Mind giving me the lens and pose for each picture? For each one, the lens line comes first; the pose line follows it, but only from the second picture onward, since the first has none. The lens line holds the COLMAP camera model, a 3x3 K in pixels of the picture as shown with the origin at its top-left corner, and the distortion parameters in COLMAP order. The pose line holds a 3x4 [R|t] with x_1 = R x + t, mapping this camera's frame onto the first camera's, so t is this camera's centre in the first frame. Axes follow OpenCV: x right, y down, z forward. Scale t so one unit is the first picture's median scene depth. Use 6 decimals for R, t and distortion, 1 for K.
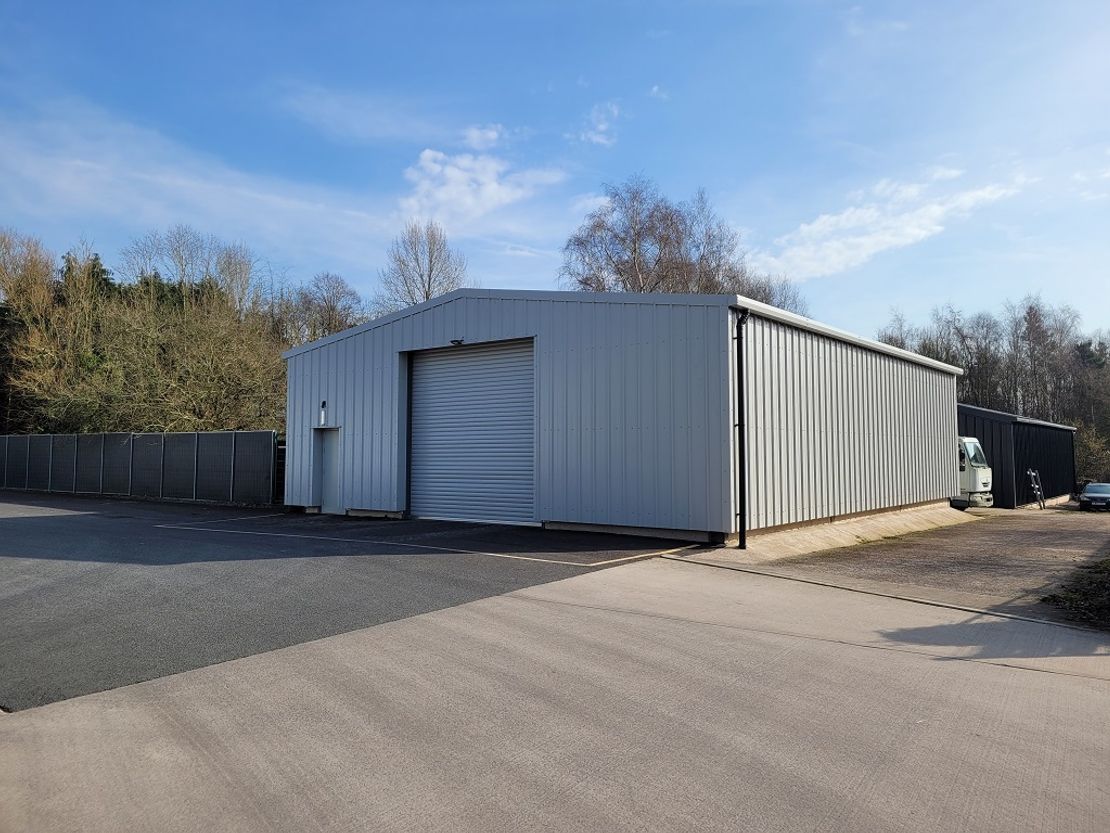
lens RADIAL K [[833.6, 0, 556.0], [0, 833.6, 415.4], [0, 0, 1]] dist [0.052981, -0.004730]
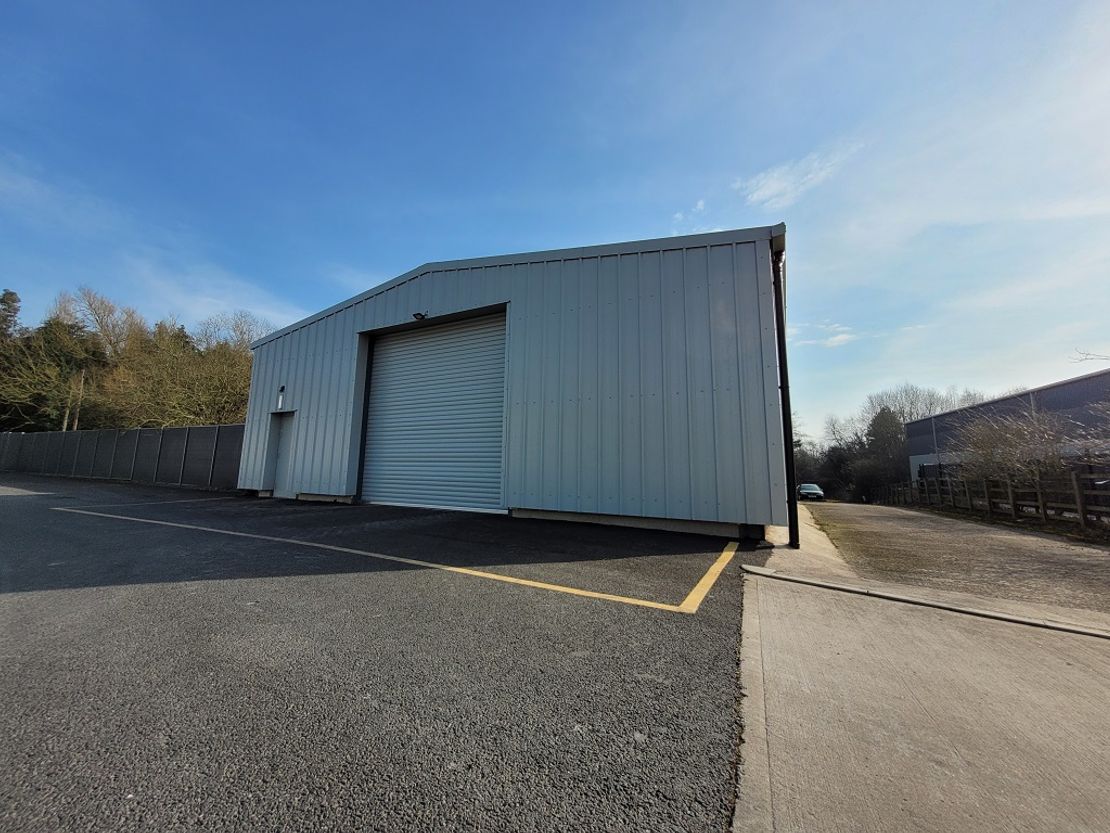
lens RADIAL K [[444.7, 0, 550.7], [0, 444.7, 409.8], [0, 0, 1]] dist [0.000756, -0.000182]
pose [[0.985738, 0.042072, 0.162942, -0.044053], [-0.027999, 0.995752, -0.087719, 0.051714], [-0.165940, 0.081906, 0.982729, 0.426762]]
